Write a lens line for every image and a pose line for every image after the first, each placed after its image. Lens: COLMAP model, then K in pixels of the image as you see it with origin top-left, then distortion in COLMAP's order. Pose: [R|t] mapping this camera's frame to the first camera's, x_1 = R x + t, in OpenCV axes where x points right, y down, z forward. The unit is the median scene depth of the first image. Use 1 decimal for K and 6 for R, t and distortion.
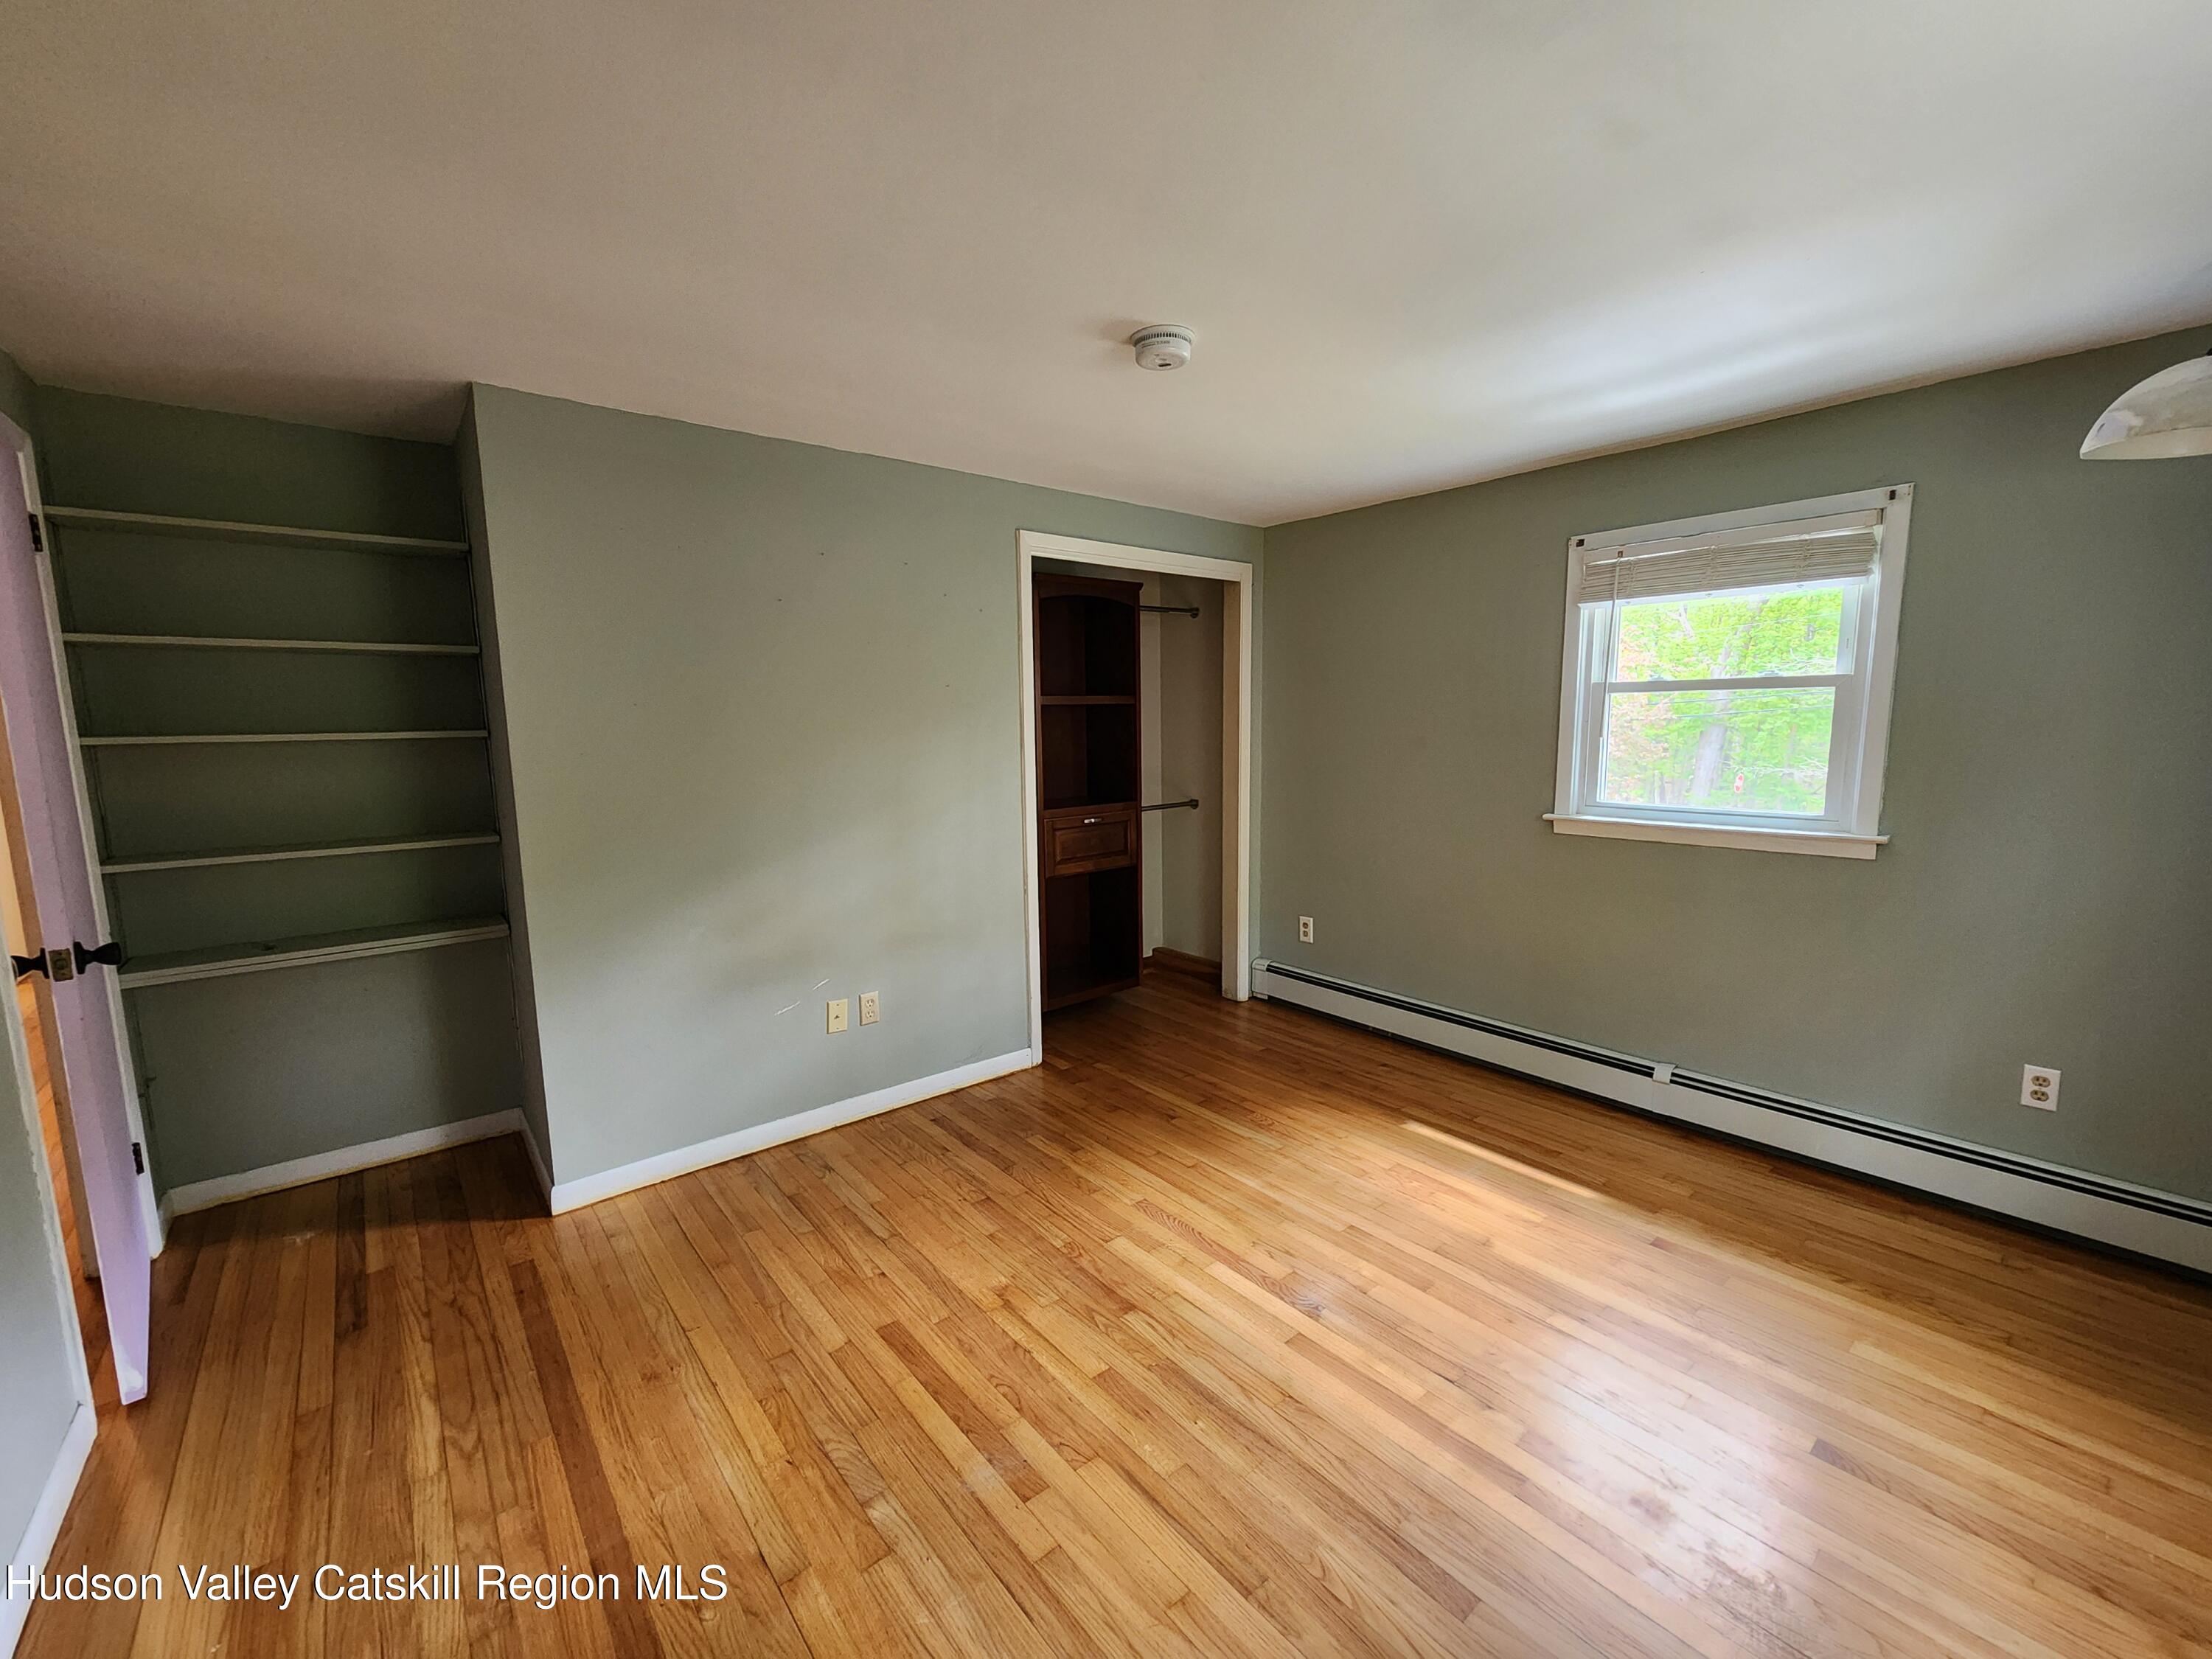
lens RADIAL K [[902.4, 0, 1101.8], [0, 902.4, 837.0], [0, 0, 1]] dist [0.000073, -0.000063]
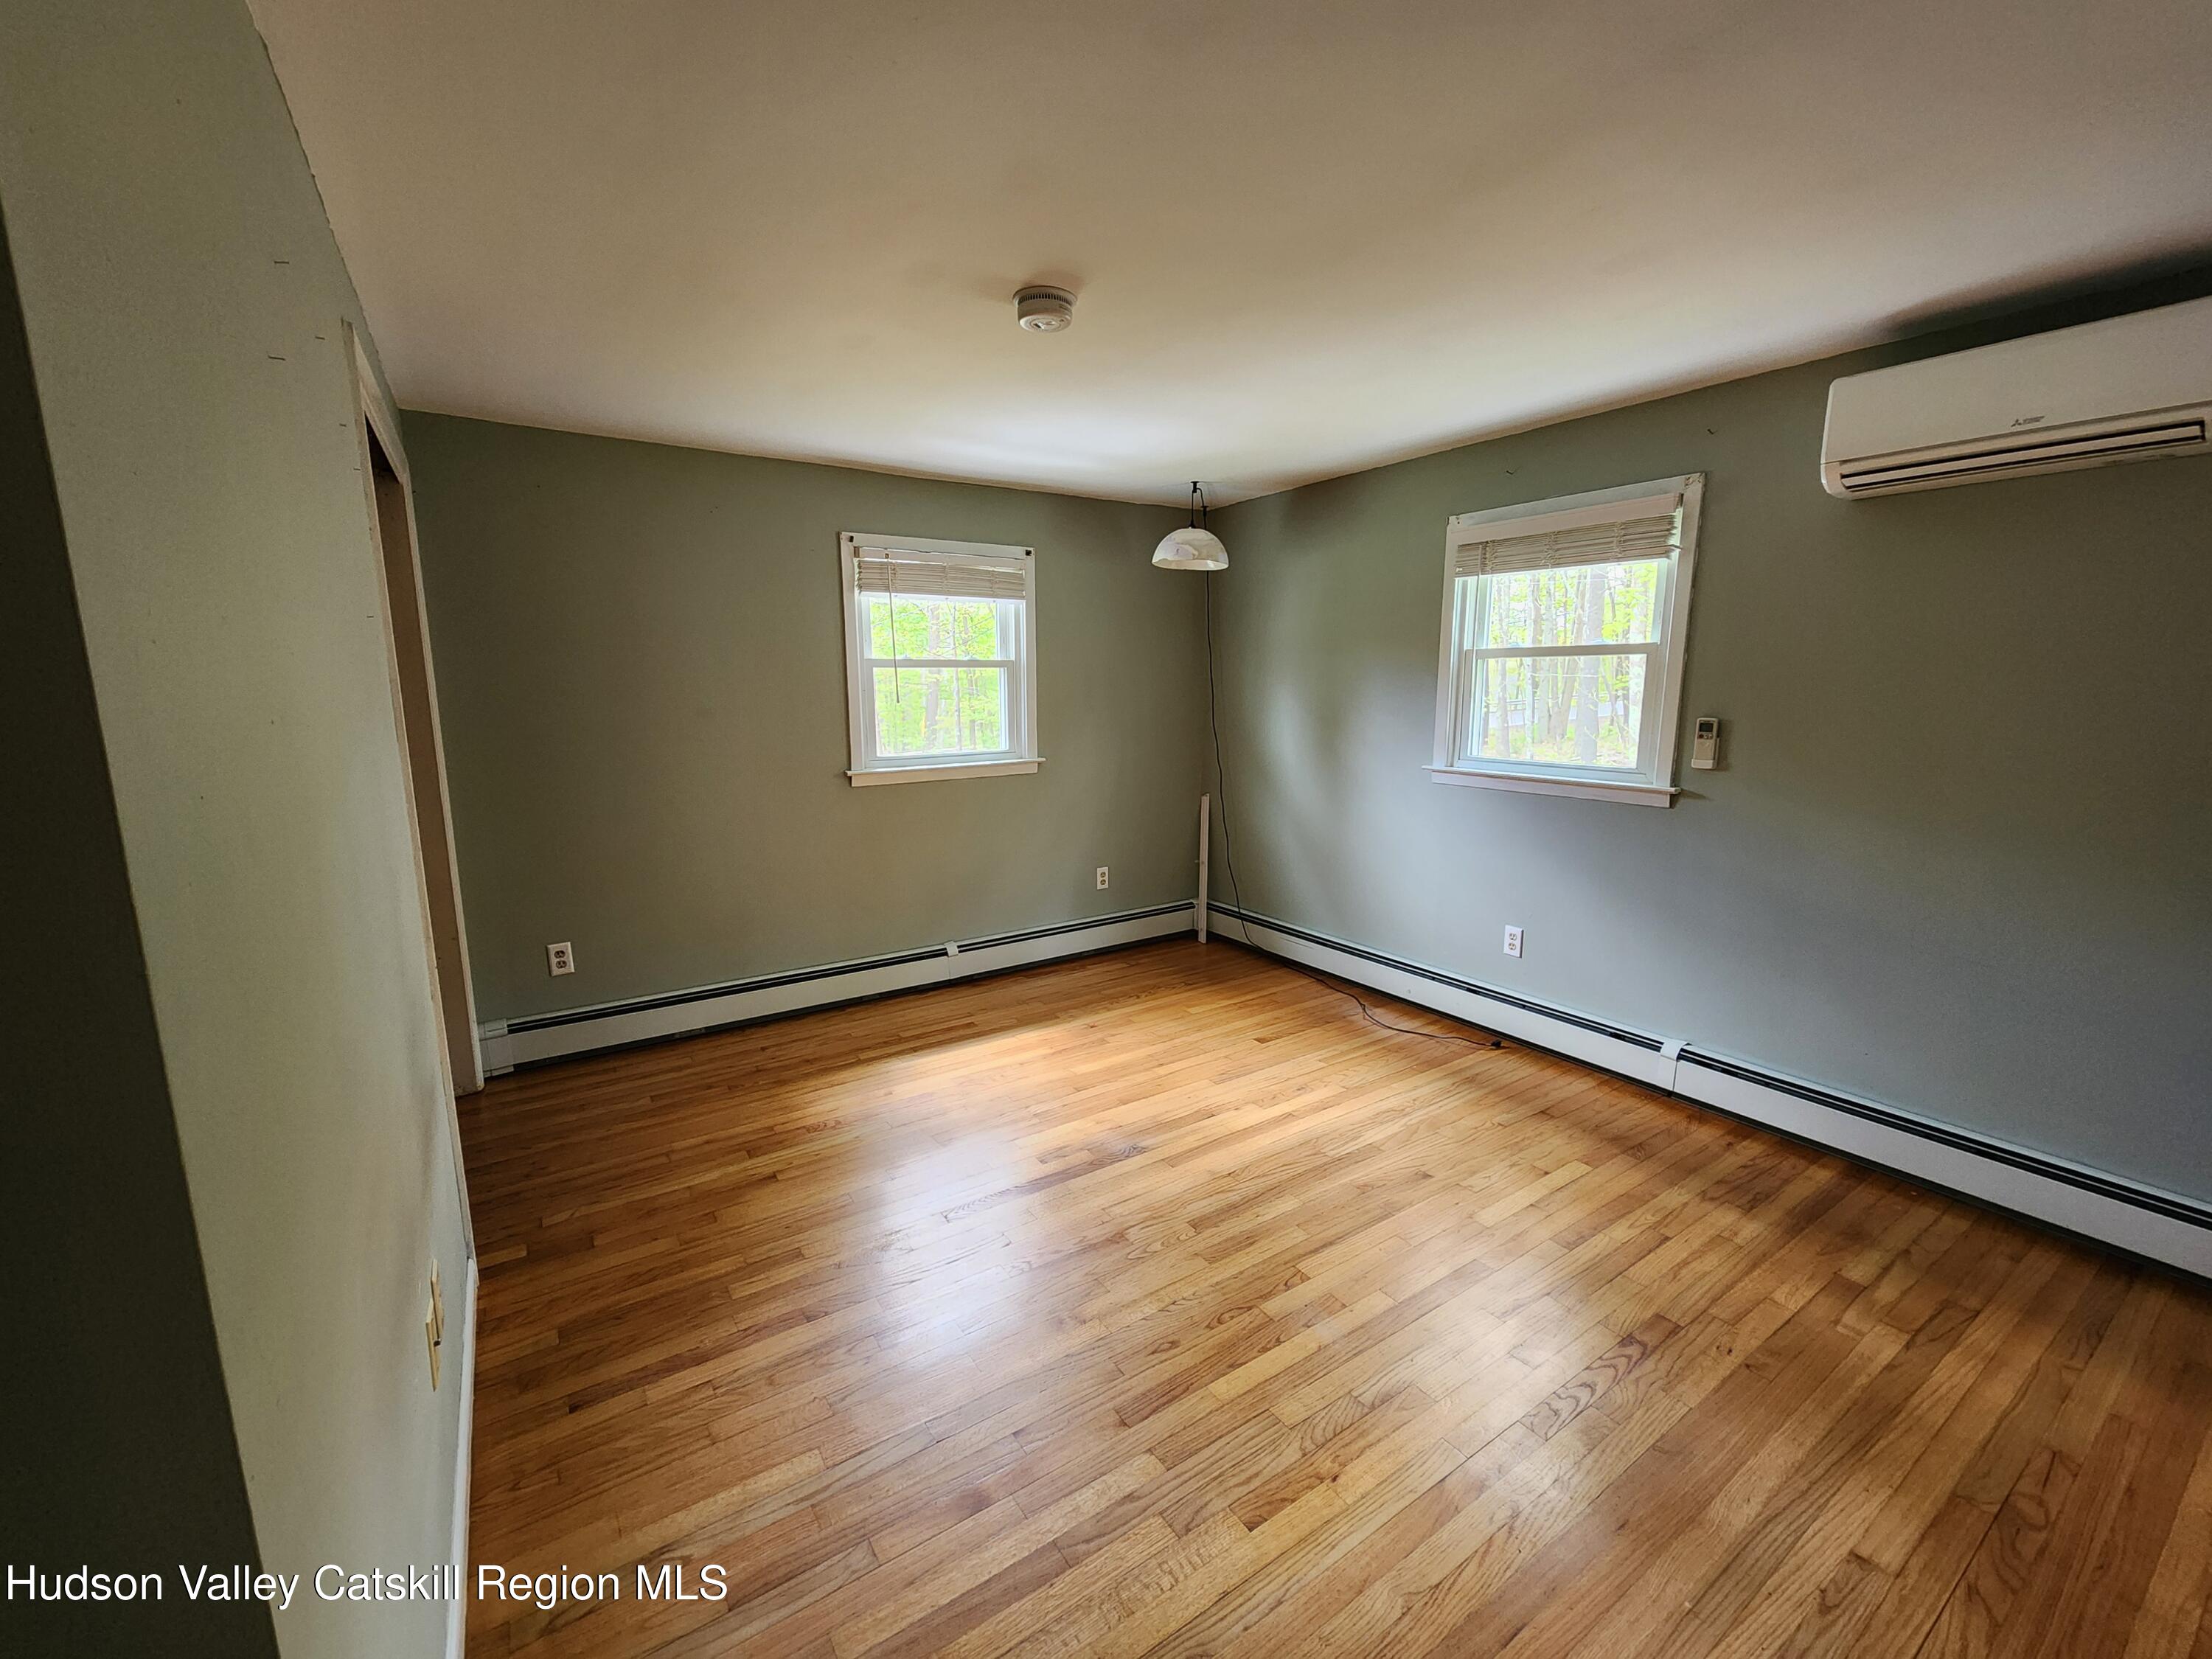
lens RADIAL K [[902.4, 0, 1101.8], [0, 902.4, 837.0], [0, 0, 1]] dist [0.000073, -0.000063]
pose [[0.096018, -0.156282, 0.983034, -0.691486], [0.137366, 0.980228, 0.142419, -0.069741], [-0.985855, 0.121361, 0.115588, 0.615357]]
